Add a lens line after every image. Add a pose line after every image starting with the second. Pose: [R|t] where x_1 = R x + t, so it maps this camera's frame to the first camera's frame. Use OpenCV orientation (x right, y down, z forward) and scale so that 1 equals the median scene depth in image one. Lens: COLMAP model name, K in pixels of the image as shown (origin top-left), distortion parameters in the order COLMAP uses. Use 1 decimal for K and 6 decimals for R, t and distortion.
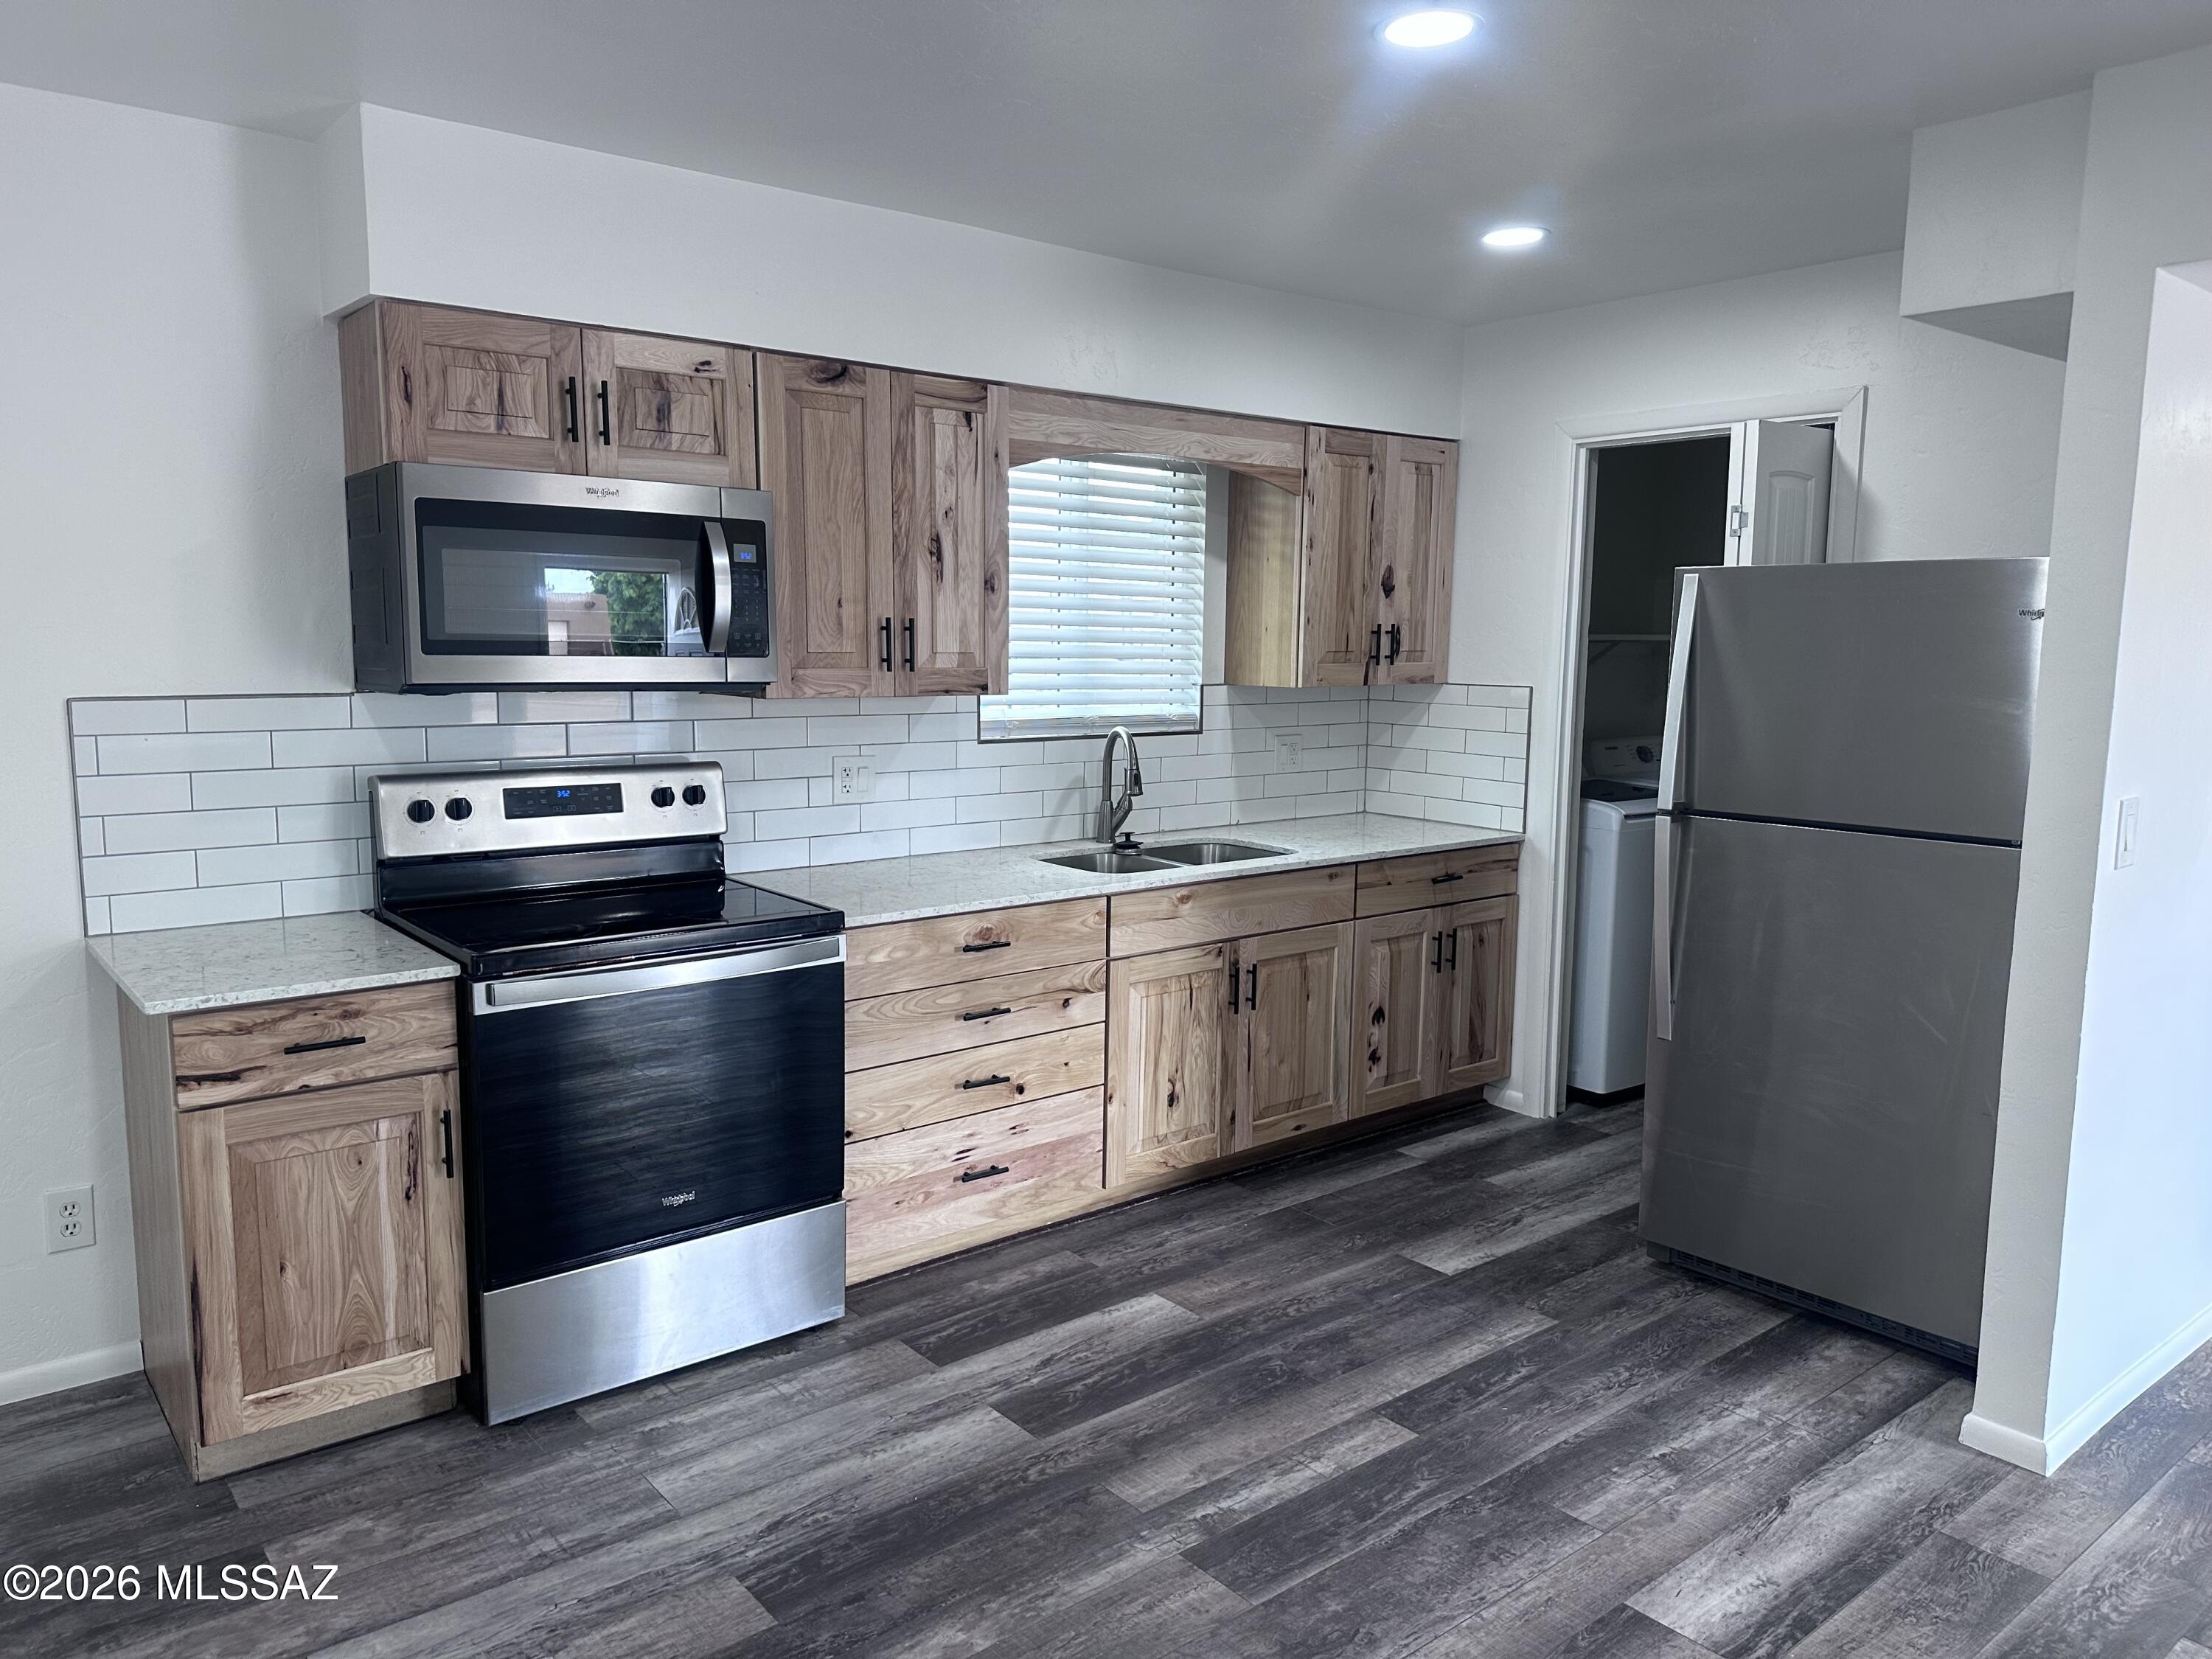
lens RADIAL K [[1542.3, 0, 1106.0], [0, 1542.3, 829.5], [0, 0, 1]] dist [0.137666, -0.231598]
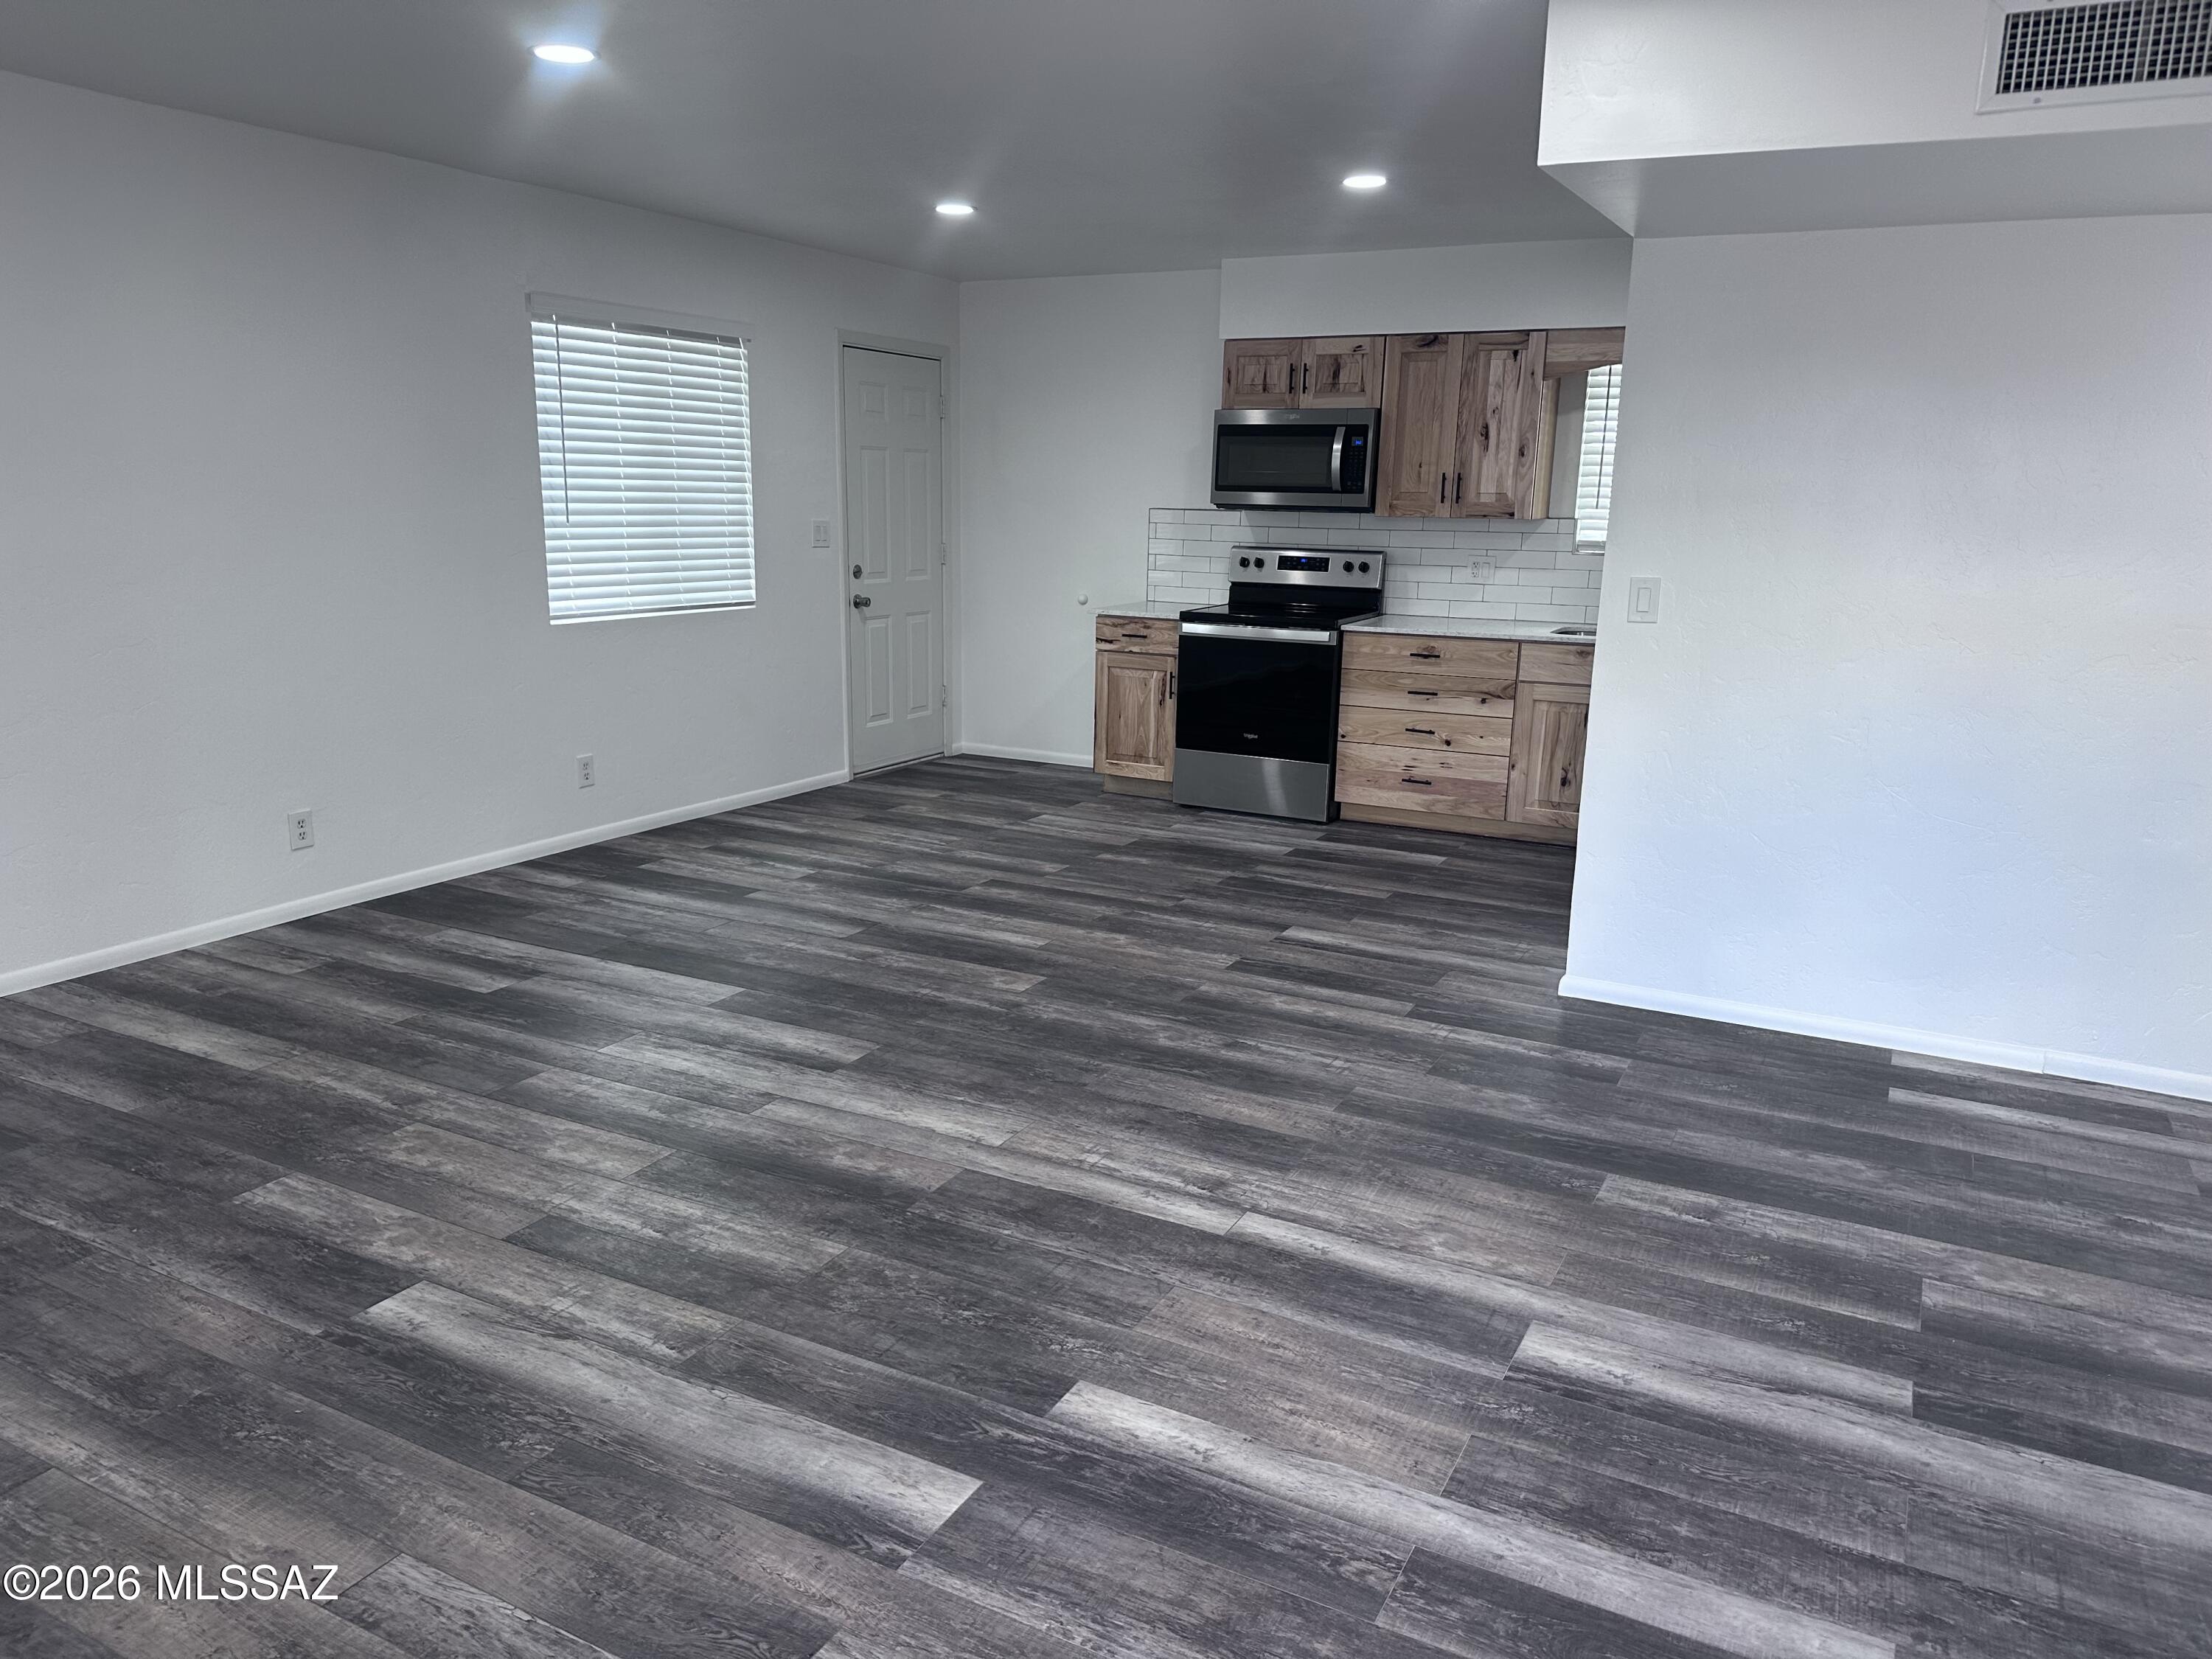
lens RADIAL K [[1542.3, 0, 1106.0], [0, 1542.3, 829.5], [0, 0, 1]] dist [0.137666, -0.231598]
pose [[0.384607, 0.193795, -0.902508, 1.483895], [-0.135239, 0.978993, 0.152586, 0.048317], [0.913120, 0.063368, 0.402736, -0.074433]]
